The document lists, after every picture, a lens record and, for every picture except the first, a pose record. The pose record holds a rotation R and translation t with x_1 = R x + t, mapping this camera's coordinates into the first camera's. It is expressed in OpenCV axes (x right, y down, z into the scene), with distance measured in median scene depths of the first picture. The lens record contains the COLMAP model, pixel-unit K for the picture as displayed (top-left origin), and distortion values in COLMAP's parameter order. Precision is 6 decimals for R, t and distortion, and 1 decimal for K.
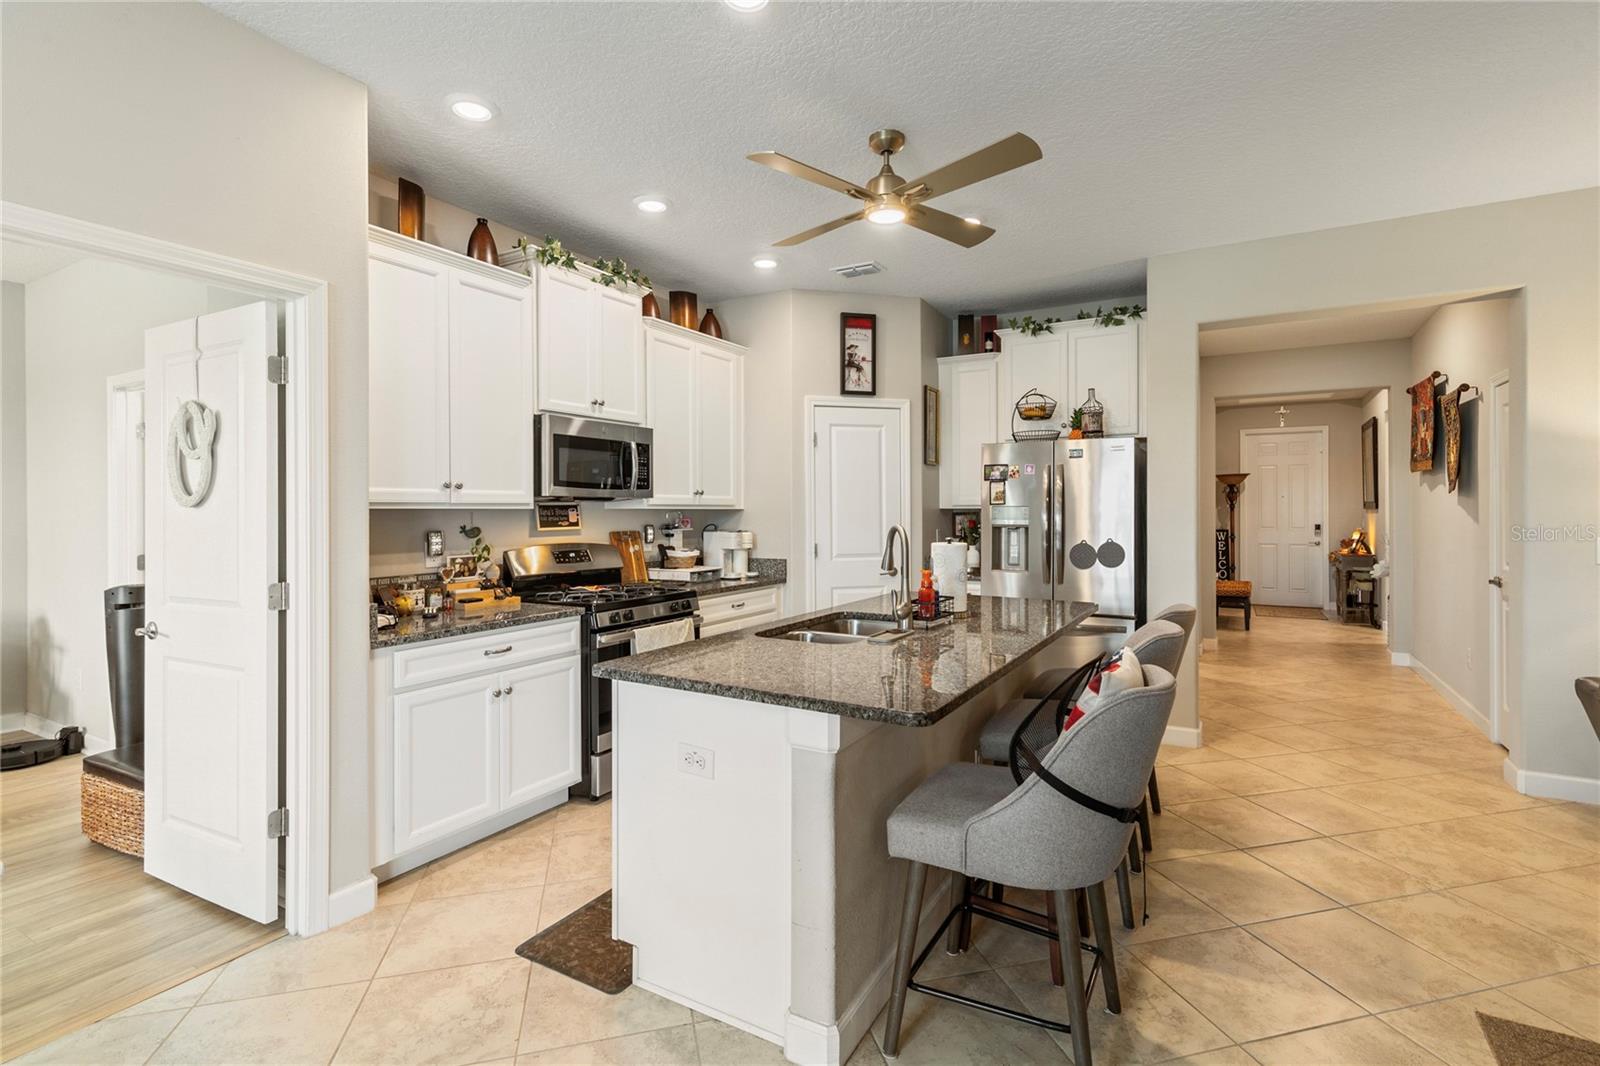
lens RADIAL K [[745.5, 0, 799.3], [0, 745.5, 513.3], [0, 0, 1]] dist [-0.001010, -0.000326]
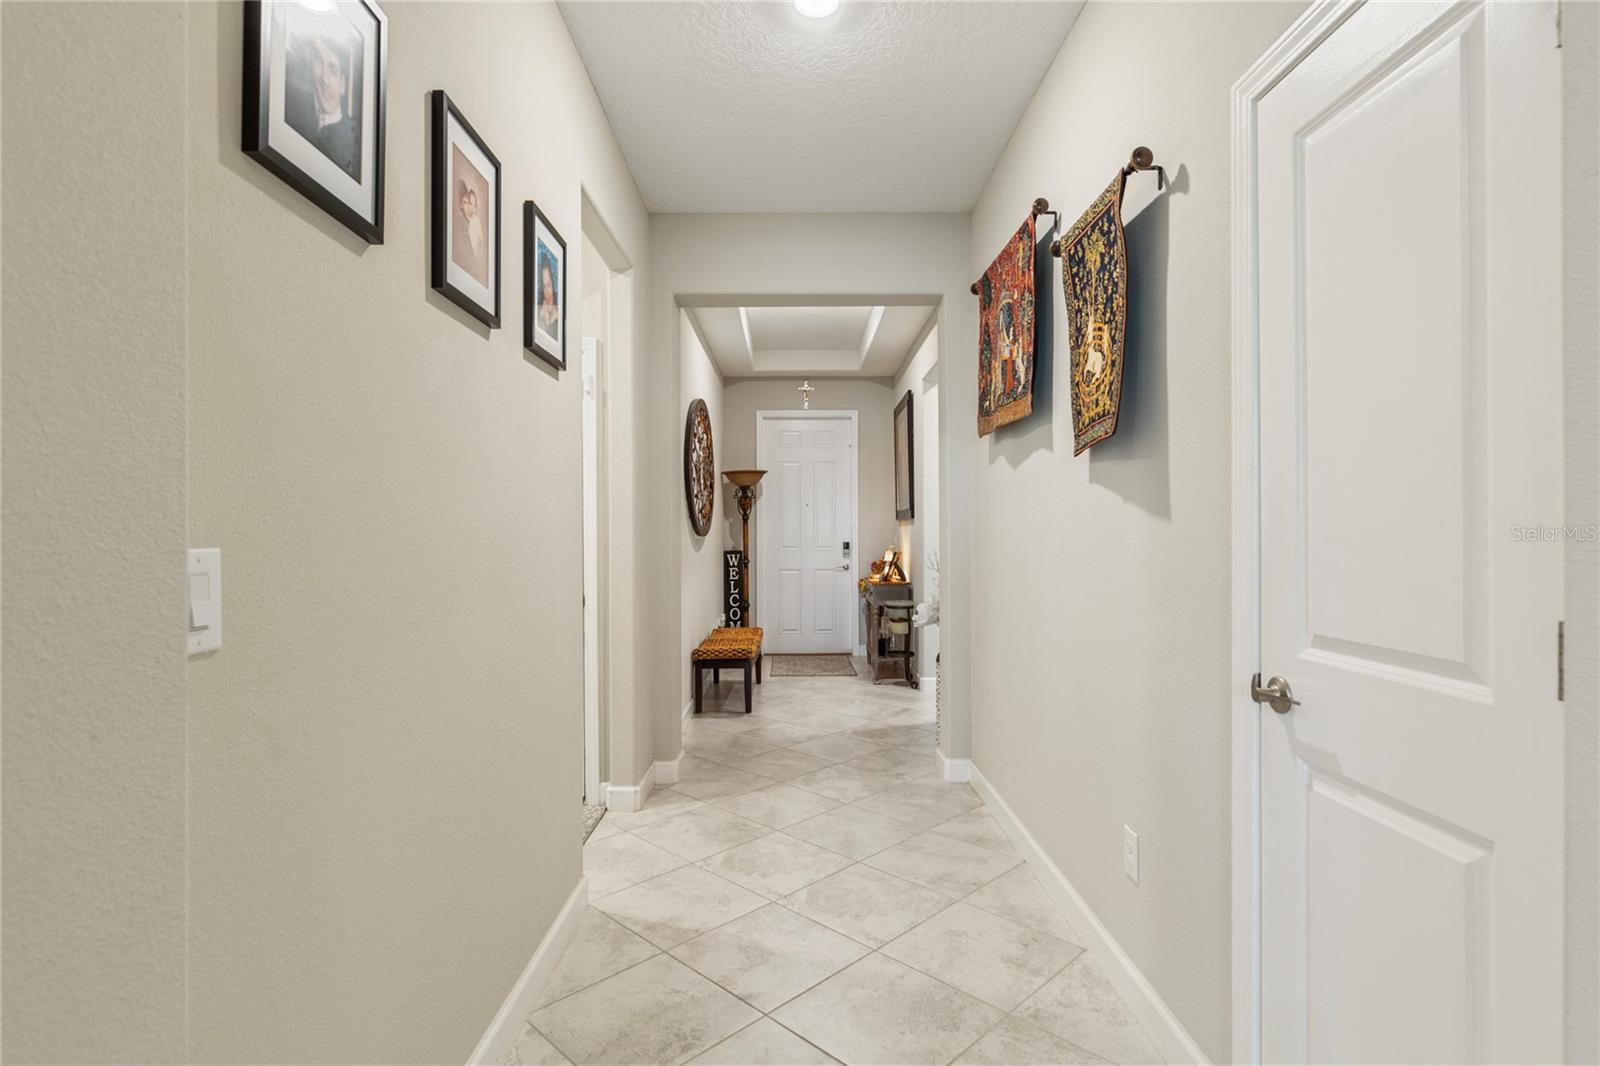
lens RADIAL K [[787.2, 0, 800.0], [0, 787.2, 533.0], [0, 0, 1]] dist [-0.000007, 0.000023]
pose [[0.857933, 0.002769, 0.513754, 0.288186], [0.000216, 0.999983, -0.005752, 0.012082], [-0.513761, 0.005046, 0.857918, 0.398949]]
